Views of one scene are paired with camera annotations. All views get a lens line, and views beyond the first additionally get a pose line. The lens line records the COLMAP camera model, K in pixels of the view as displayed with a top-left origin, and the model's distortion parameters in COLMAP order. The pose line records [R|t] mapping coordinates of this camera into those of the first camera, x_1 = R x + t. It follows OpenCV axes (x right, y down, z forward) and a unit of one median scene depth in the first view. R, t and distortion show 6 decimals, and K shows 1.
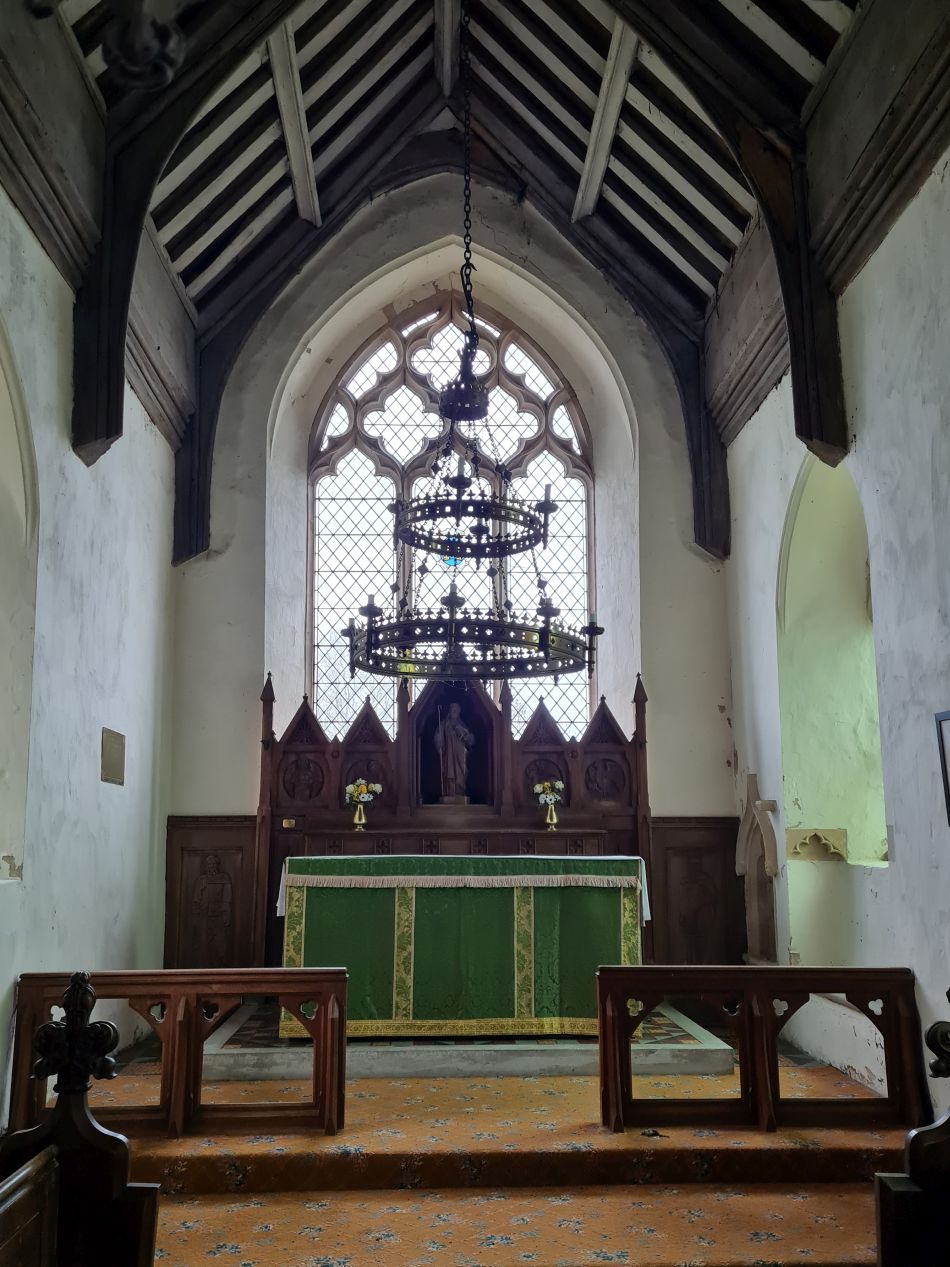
lens RADIAL K [[1102.3, 0, 475.0], [0, 1102.3, 633.5], [0, 0, 1]] dist [0.006136, 0.002378]
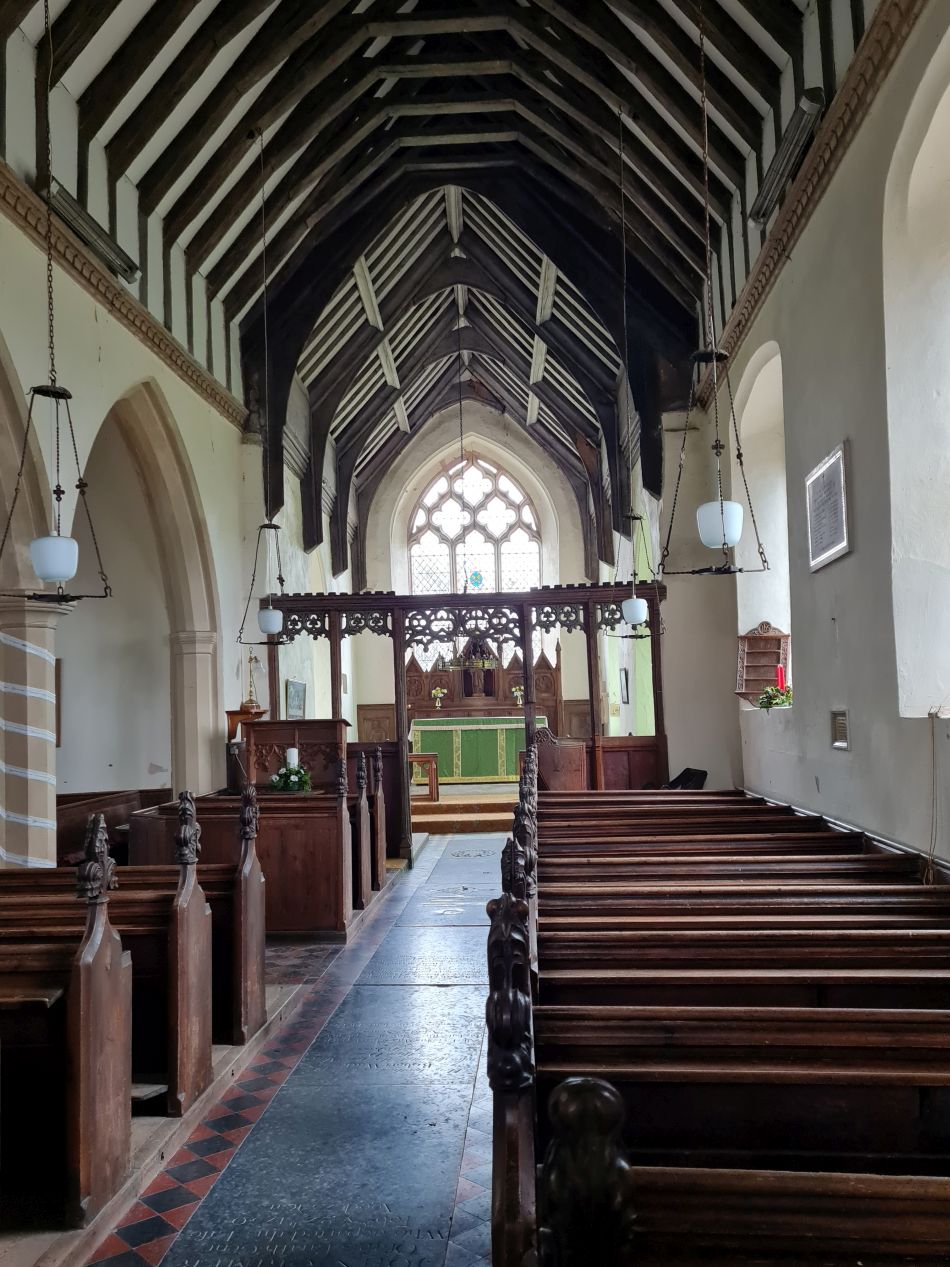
lens RADIAL K [[1102.3, 0, 475.0], [0, 1102.3, 633.5], [0, 0, 1]] dist [0.006136, 0.002378]
pose [[0.998157, -0.024304, -0.055608, 0.095930], [0.030432, 0.993225, 0.112154, -0.214469], [0.052505, -0.113639, 0.992134, -1.159747]]
